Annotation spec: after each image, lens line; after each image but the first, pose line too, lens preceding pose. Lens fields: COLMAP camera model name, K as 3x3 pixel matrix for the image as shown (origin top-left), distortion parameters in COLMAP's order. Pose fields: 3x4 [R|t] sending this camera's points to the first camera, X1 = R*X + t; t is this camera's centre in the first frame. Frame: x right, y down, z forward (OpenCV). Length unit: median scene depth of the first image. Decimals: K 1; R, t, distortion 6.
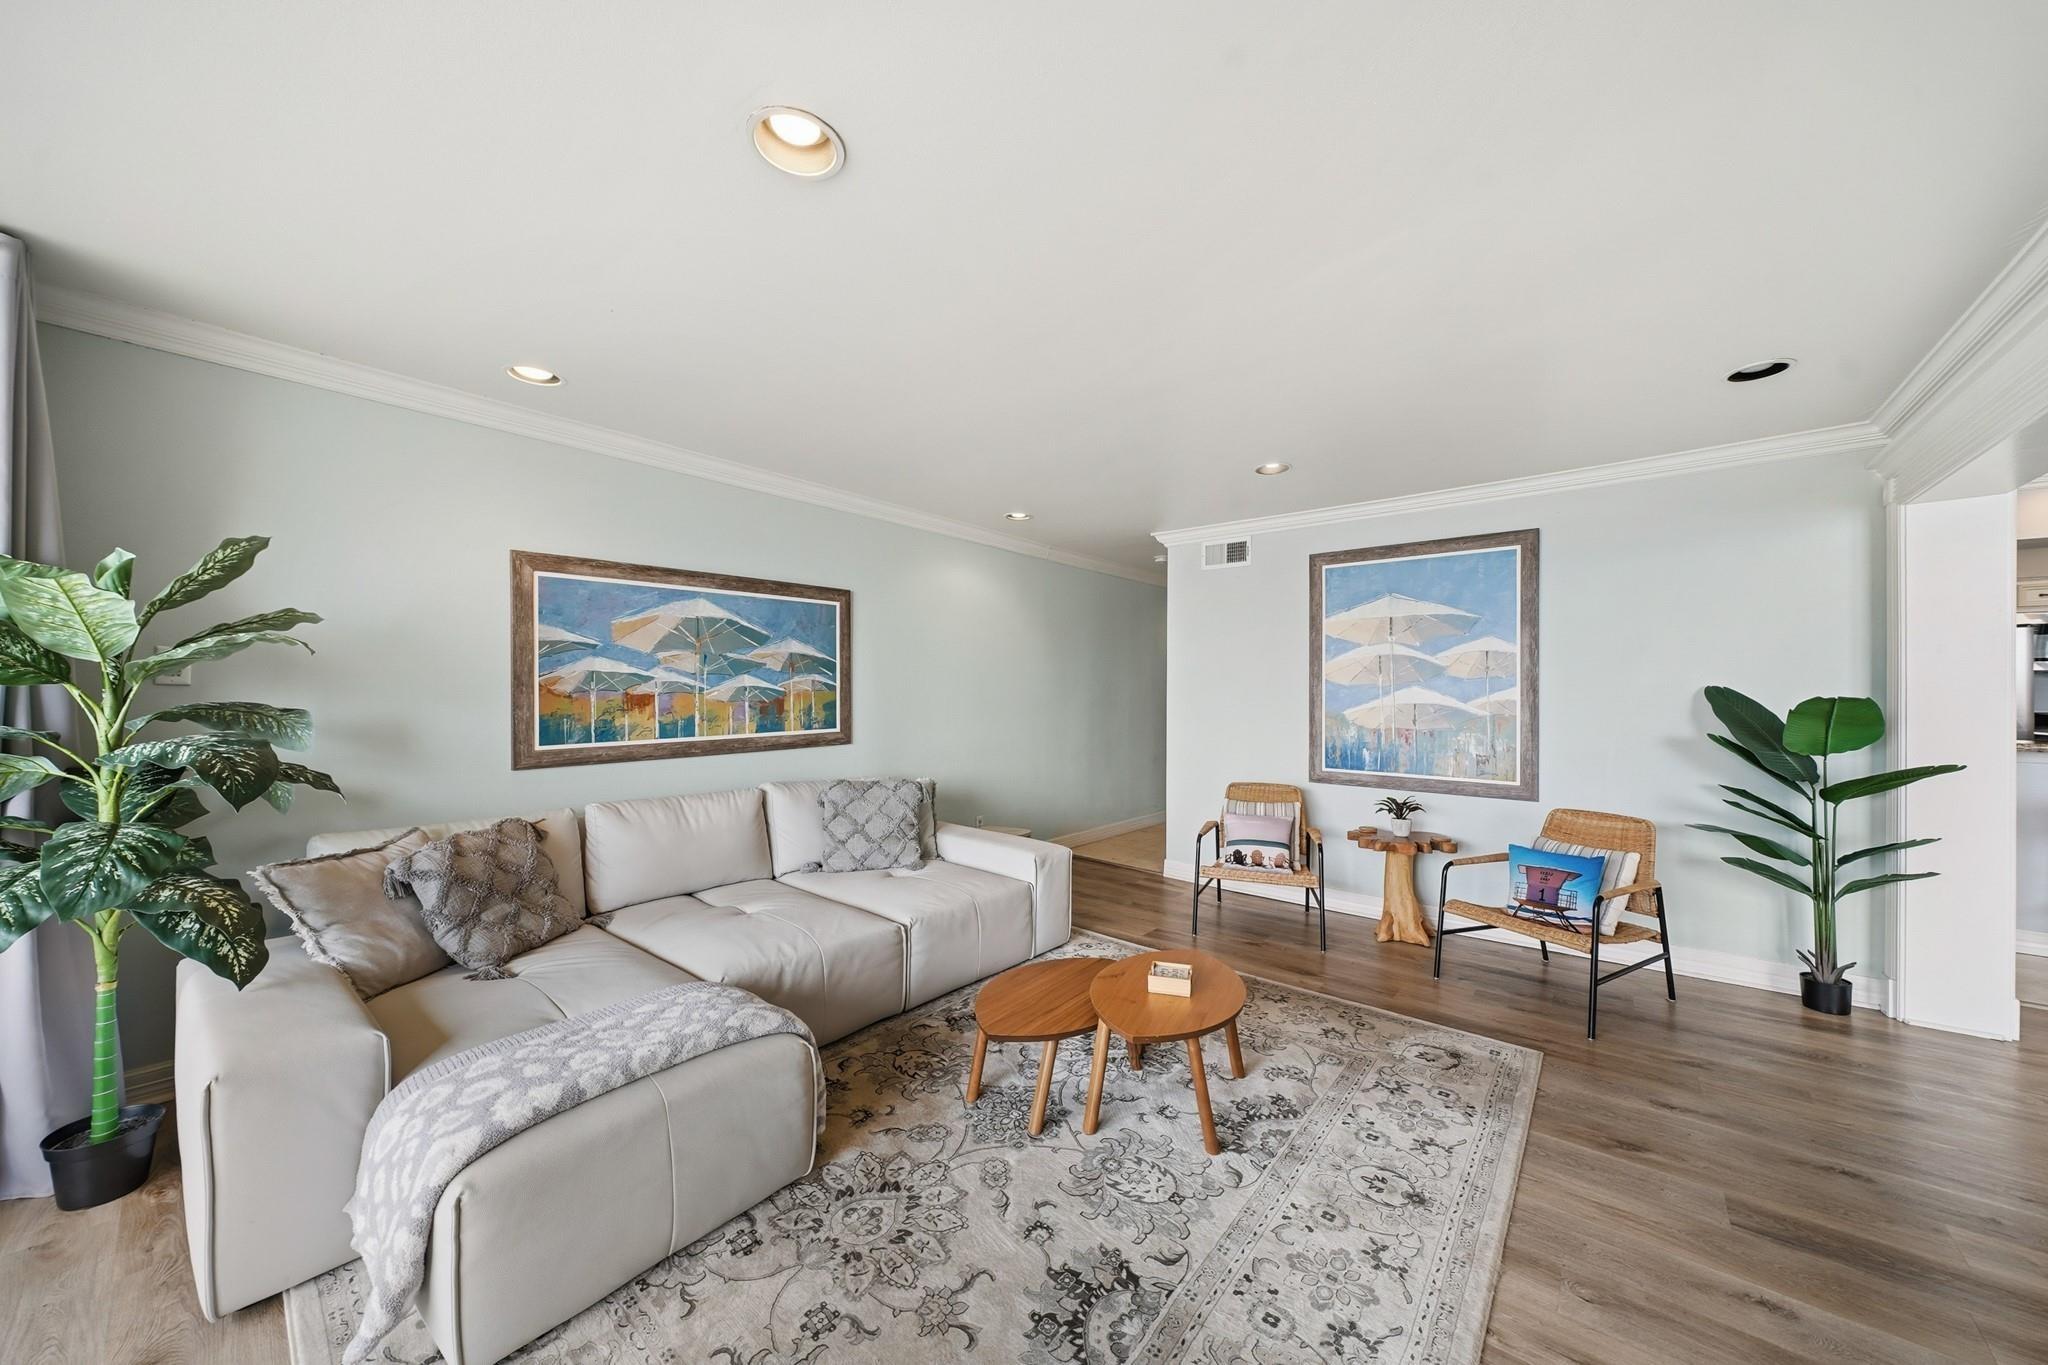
lens RADIAL K [[706.1, 0, 1022.4], [0, 706.1, 688.2], [0, 0, 1]] dist [-0.006354, -0.000098]
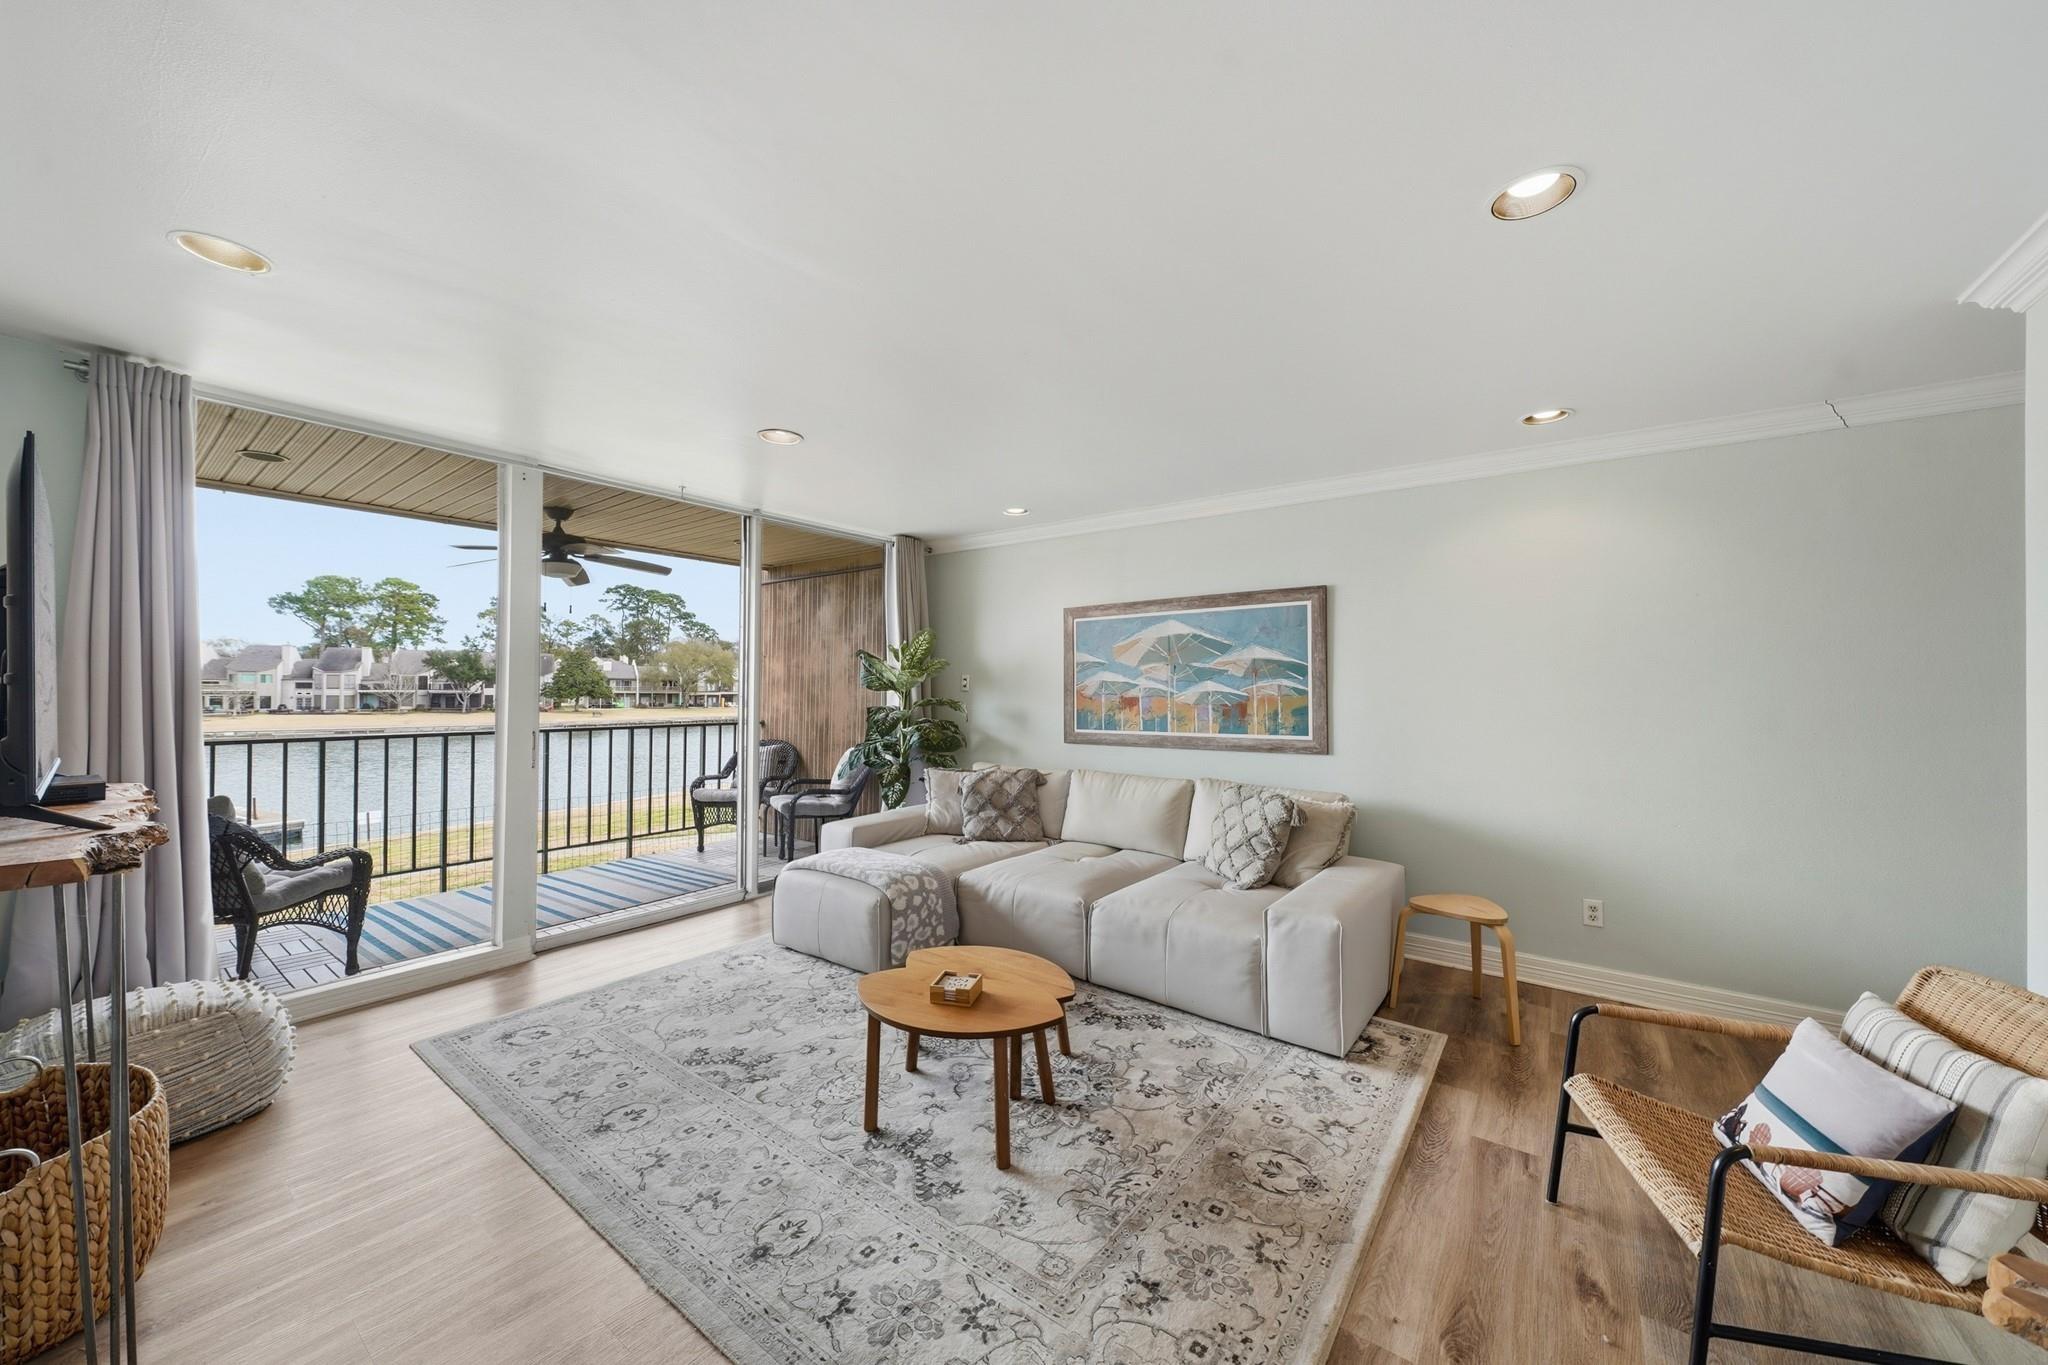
lens RADIAL K [[729.5, 0, 1027.8], [0, 729.5, 680.0], [0, 0, 1]] dist [-0.005978, -0.000117]
pose [[0.071461, -0.014900, -0.997332, 0.795413], [-0.000822, 0.999887, -0.014997, -0.003198], [0.997443, 0.001891, 0.071441, 0.659809]]
